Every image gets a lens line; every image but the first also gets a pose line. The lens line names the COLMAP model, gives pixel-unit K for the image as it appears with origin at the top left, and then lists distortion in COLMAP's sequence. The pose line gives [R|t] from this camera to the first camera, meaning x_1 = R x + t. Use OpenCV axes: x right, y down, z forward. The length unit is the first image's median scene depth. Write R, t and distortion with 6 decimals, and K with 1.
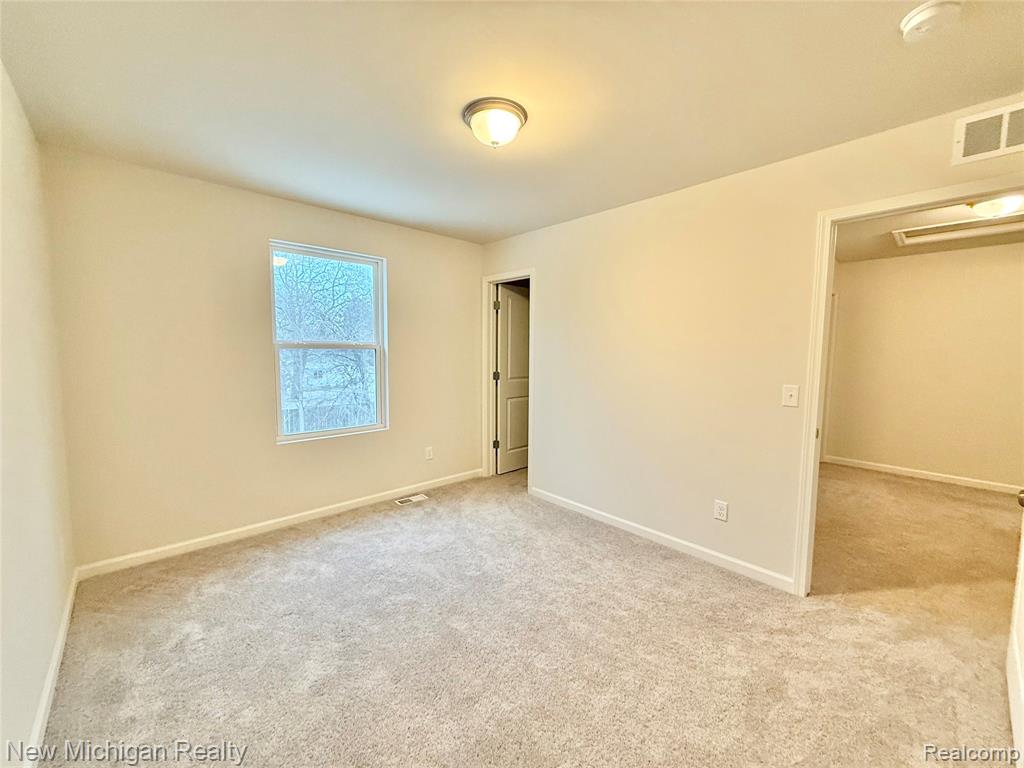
lens RADIAL K [[406.7, 0, 509.2], [0, 406.7, 381.6], [0, 0, 1]] dist [0.001191, 0.000329]
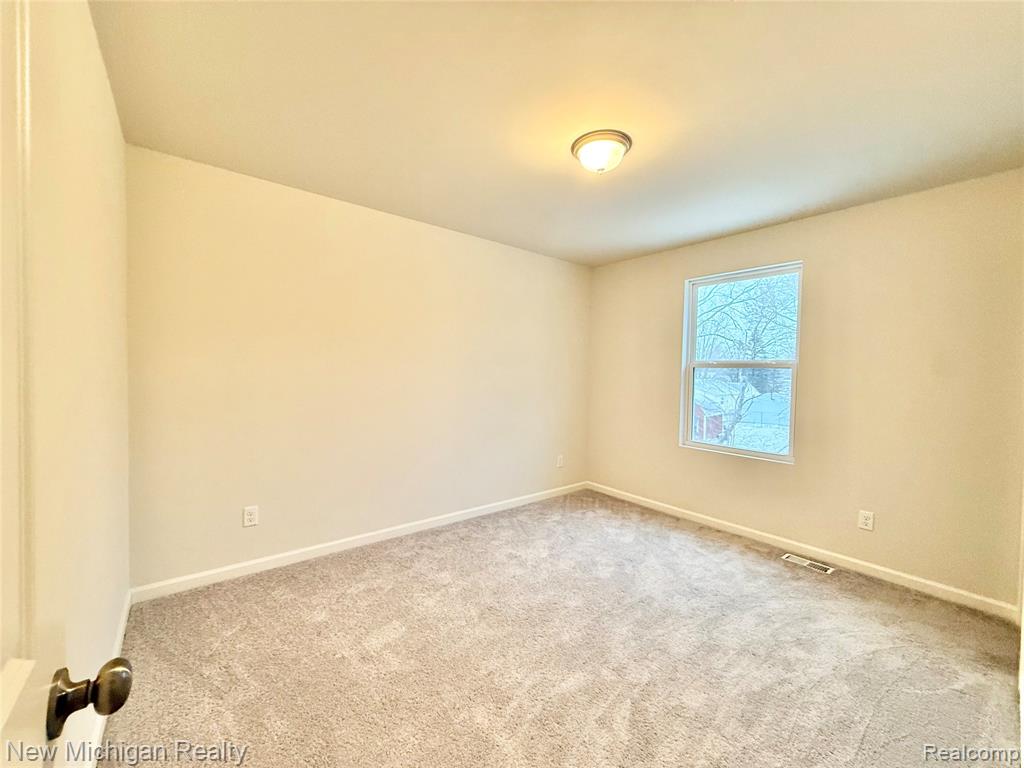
lens RADIAL K [[406.7, 0, 509.2], [0, 406.7, 381.6], [0, 0, 1]] dist [0.001191, 0.000329]
pose [[-0.055112, 0.024856, -0.998171, 0.821460], [-0.099175, 0.994610, 0.030244, -0.029339], [0.993543, 0.100660, -0.052350, 0.658826]]
